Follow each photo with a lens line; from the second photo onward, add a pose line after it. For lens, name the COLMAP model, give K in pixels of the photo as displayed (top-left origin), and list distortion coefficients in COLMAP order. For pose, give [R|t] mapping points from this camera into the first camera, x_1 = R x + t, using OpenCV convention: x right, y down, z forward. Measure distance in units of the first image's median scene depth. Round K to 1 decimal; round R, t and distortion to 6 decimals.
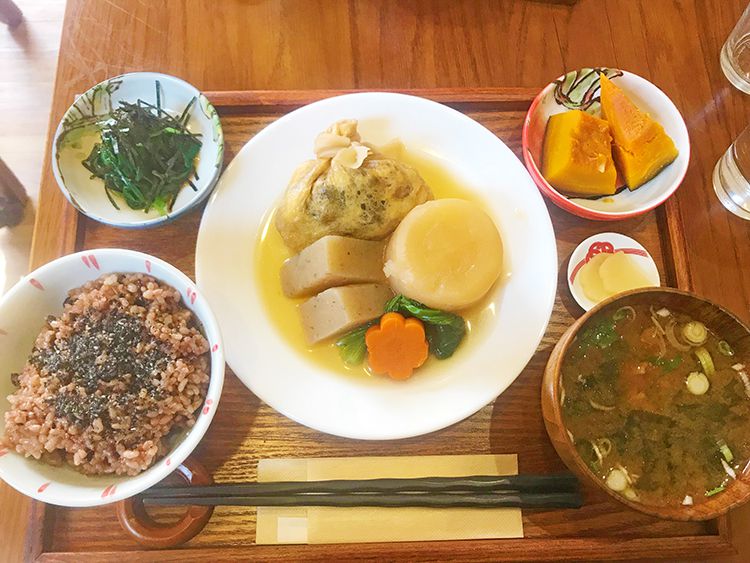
lens RADIAL K [[651.1, 0, 375.0], [0, 651.1, 281.5], [0, 0, 1]] dist [0.012754, 0.011370]
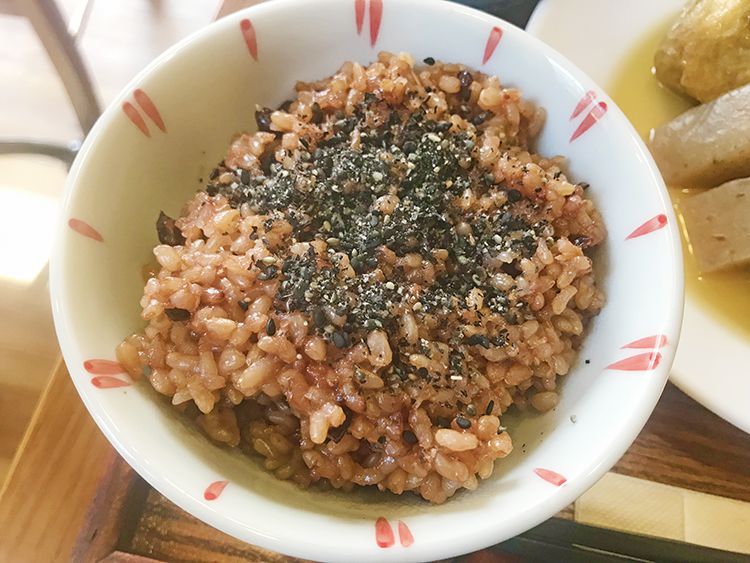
lens RADIAL K [[651.1, 0, 375.0], [0, 651.1, 281.5], [0, 0, 1]] dist [0.012754, 0.011370]
pose [[0.986820, 0.161461, -0.010829, -0.418777], [-0.161330, 0.976382, -0.143705, 0.231163], [-0.012629, 0.143558, 0.989561, 0.602570]]
